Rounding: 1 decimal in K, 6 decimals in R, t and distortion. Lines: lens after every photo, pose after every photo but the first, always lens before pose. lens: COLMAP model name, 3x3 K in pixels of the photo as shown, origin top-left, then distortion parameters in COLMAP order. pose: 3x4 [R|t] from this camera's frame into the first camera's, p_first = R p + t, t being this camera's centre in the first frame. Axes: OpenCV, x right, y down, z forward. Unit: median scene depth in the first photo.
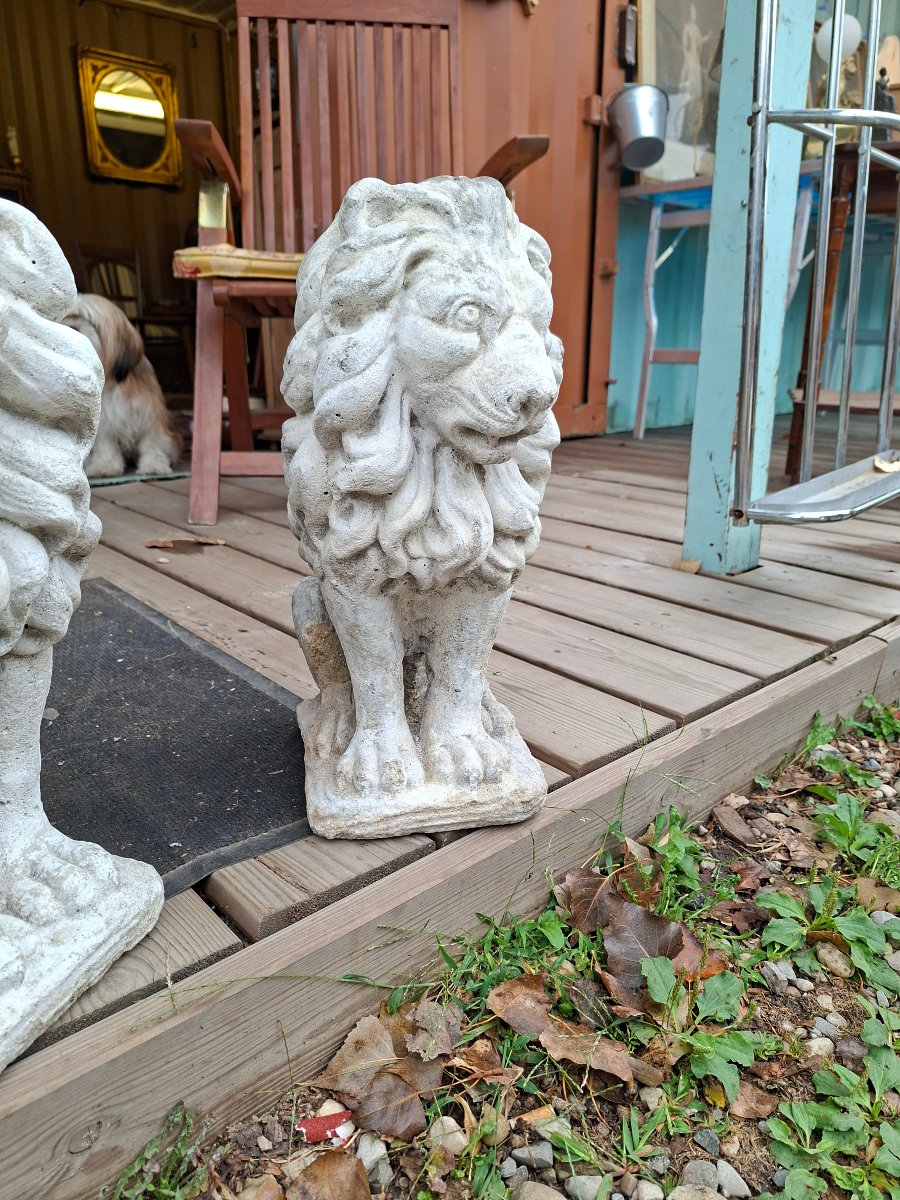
lens RADIAL K [[848.2, 0, 453.1], [0, 848.2, 595.5], [0, 0, 1]] dist [0.053132, -0.072004]
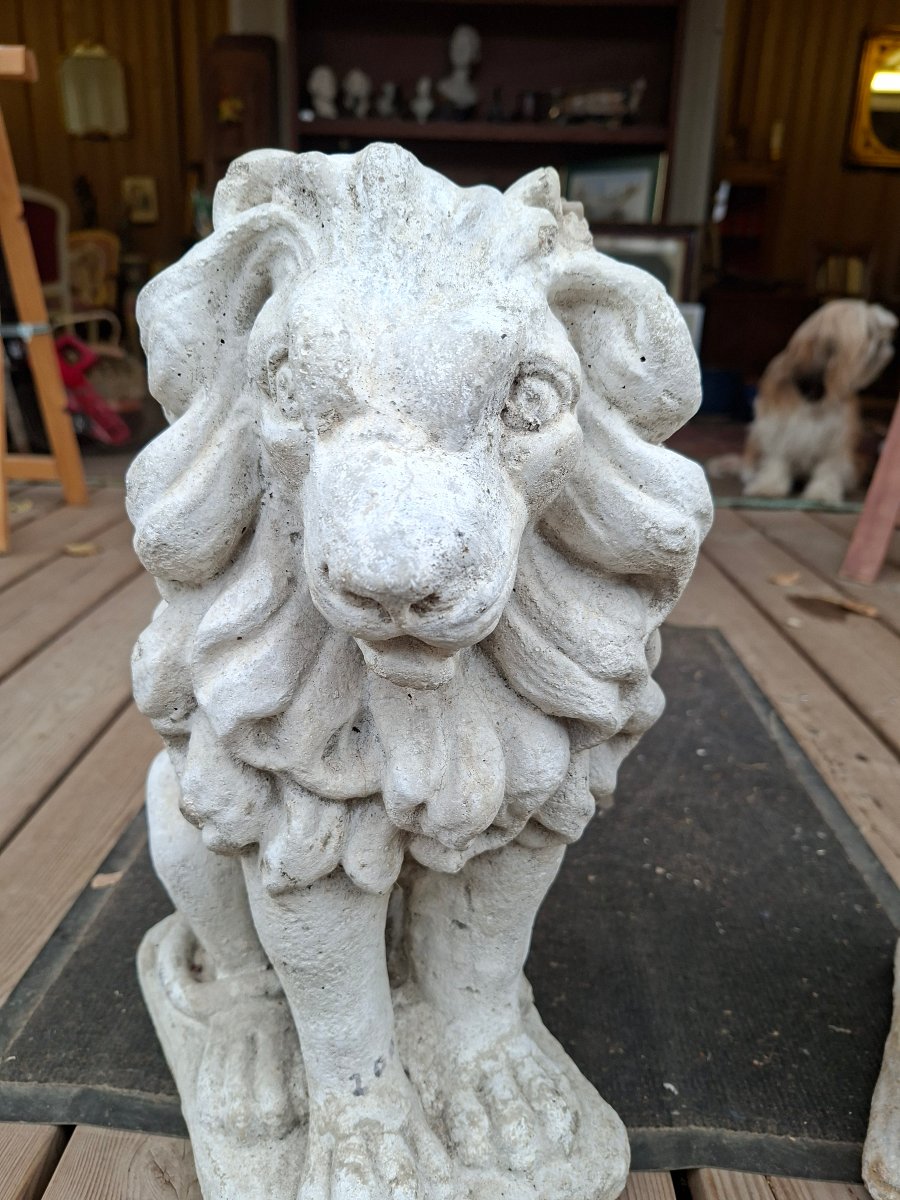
lens RADIAL K [[848.2, 0, 453.1], [0, 848.2, 595.5], [0, 0, 1]] dist [0.053132, -0.072004]
pose [[0.721414, 0.243325, -0.648348, -0.106216], [-0.235053, 0.966694, 0.101258, -0.210404], [0.651393, 0.079347, 0.754581, 0.362024]]
